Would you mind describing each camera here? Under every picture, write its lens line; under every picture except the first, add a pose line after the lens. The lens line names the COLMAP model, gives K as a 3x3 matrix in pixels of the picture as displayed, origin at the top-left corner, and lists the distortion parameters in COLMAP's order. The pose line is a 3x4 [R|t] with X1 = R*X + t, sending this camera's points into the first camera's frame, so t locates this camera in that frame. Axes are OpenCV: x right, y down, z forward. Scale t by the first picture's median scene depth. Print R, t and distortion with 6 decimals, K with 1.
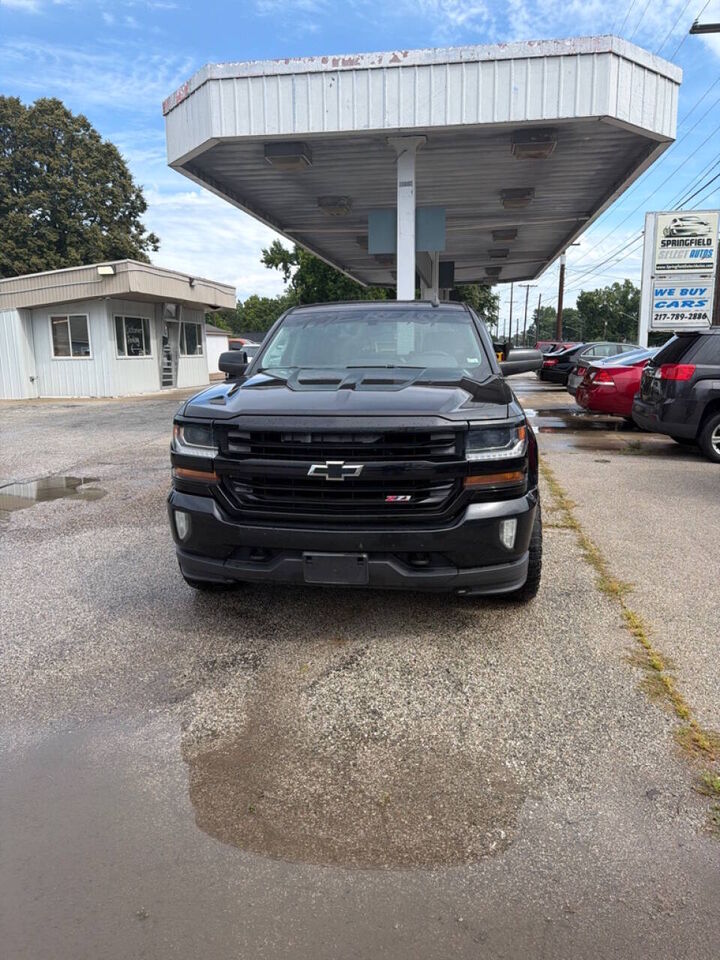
lens RADIAL K [[727.5, 0, 360.0], [0, 727.5, 480.0], [0, 0, 1]] dist [0.004894, 0.002667]
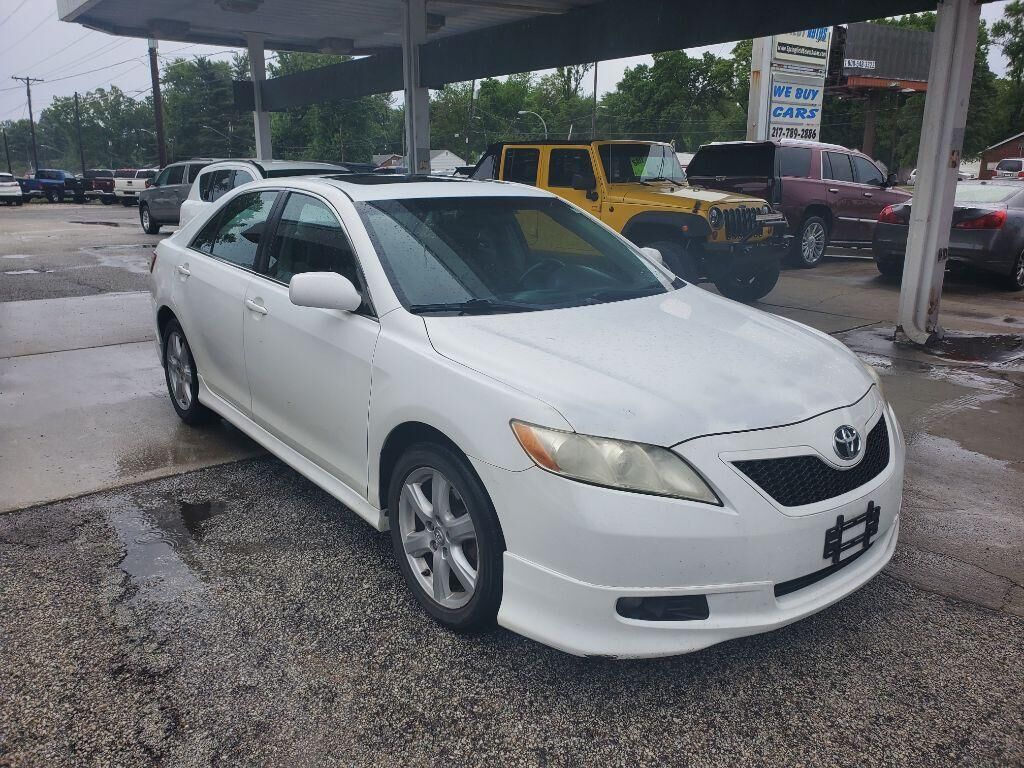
lens RADIAL K [[794.6, 0, 512.0], [0, 794.6, 384.0], [0, 0, 1]] dist [-0.003123, -0.001442]
pose [[0.680443, -0.164558, 0.714085, -0.254215], [0.105749, 0.986311, 0.126524, -0.123008], [-0.725130, -0.010578, 0.688530, 0.702890]]
